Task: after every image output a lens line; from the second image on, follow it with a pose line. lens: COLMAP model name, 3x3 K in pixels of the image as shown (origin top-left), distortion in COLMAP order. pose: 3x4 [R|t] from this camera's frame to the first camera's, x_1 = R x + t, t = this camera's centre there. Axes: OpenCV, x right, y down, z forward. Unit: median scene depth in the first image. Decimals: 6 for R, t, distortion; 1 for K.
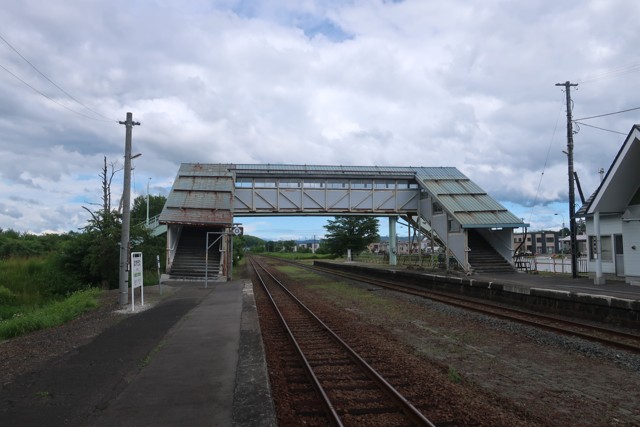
lens RADIAL K [[501.3, 0, 319.8], [0, 501.3, 215.8], [0, 0, 1]] dist [-0.006818, -0.001289]
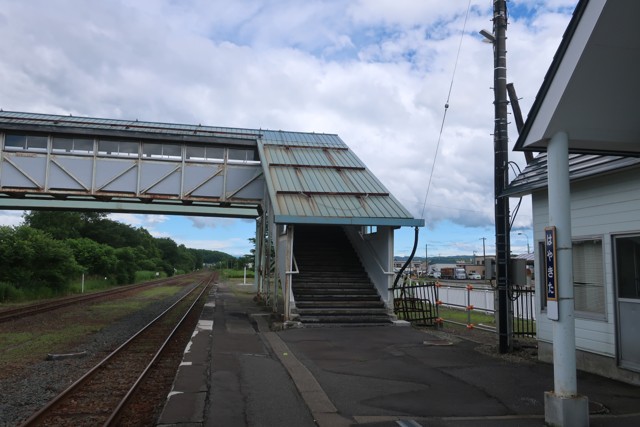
lens RADIAL K [[501.3, 0, 319.8], [0, 501.3, 215.8], [0, 0, 1]] dist [-0.006818, -0.001289]
pose [[0.998244, 0.032674, 0.049419, 0.290945], [-0.030862, 0.998839, -0.036979, 0.032157], [-0.050570, 0.035389, 0.998093, 0.521043]]
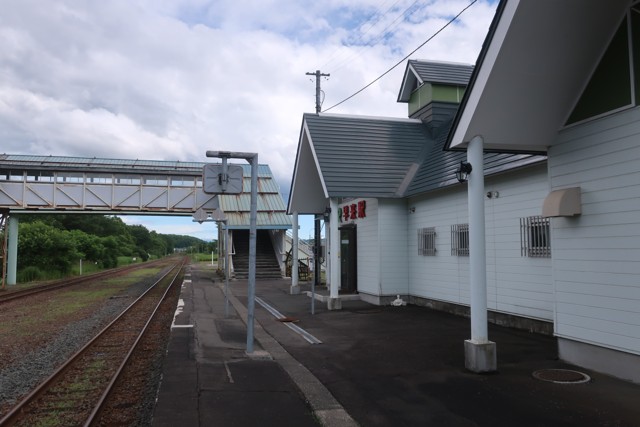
lens RADIAL K [[501.3, 0, 319.8], [0, 501.3, 215.8], [0, 0, 1]] dist [-0.006818, -0.001289]
pose [[0.994093, 0.014031, 0.107618, 0.348961], [-0.013809, 0.999901, -0.002810, -0.000052], [-0.107647, 0.001308, 0.994188, 0.075250]]
